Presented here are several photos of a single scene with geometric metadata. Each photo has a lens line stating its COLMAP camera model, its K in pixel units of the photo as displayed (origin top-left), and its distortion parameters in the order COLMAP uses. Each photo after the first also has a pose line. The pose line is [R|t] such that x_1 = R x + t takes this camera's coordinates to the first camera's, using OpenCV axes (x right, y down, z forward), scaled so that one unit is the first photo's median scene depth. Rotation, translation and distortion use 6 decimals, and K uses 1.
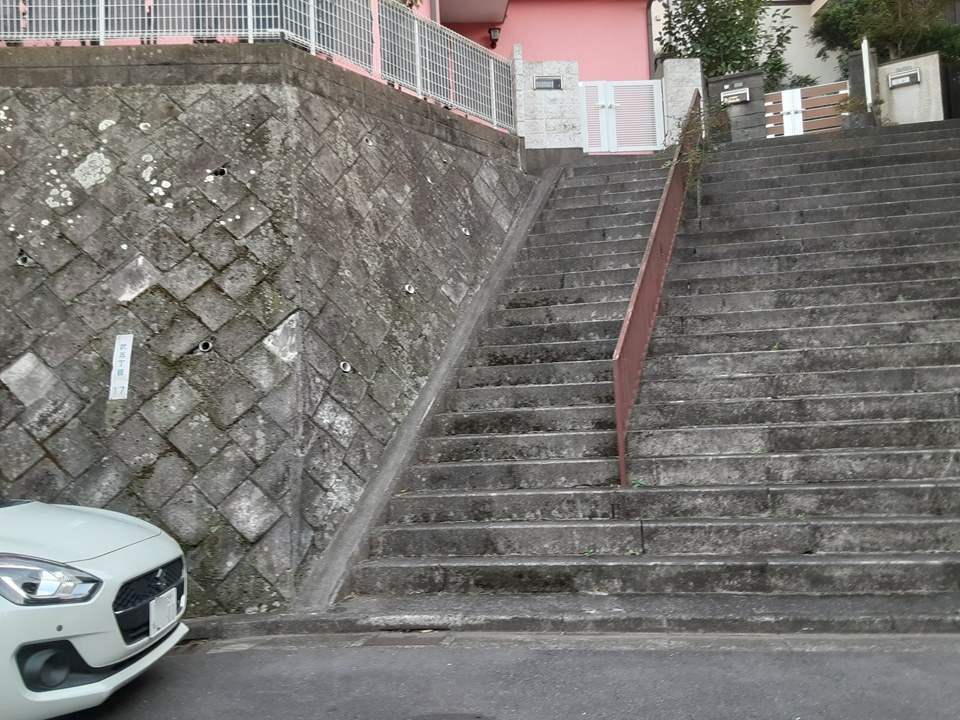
lens RADIAL K [[767.6, 0, 491.5], [0, 767.6, 352.8], [0, 0, 1]] dist [0.109763, -0.144438]
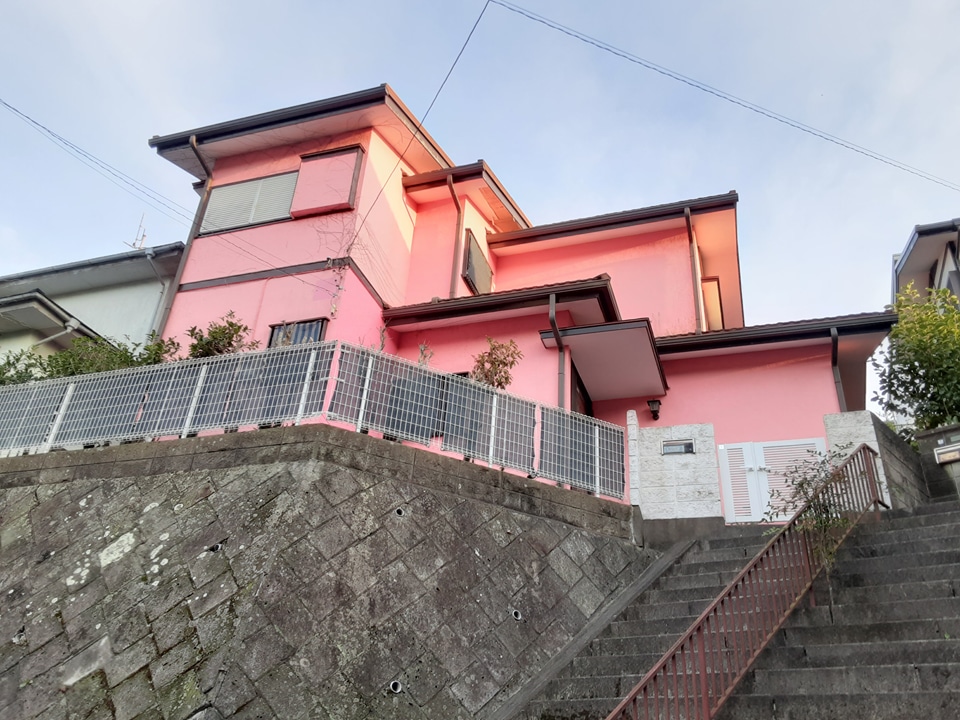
lens RADIAL K [[767.6, 0, 491.5], [0, 767.6, 352.8], [0, 0, 1]] dist [0.109763, -0.144438]
pose [[0.915070, -0.112706, -0.387226, 0.358430], [-0.082204, 0.887873, -0.452685, -0.031712], [0.394828, 0.446070, 0.803201, 0.221943]]
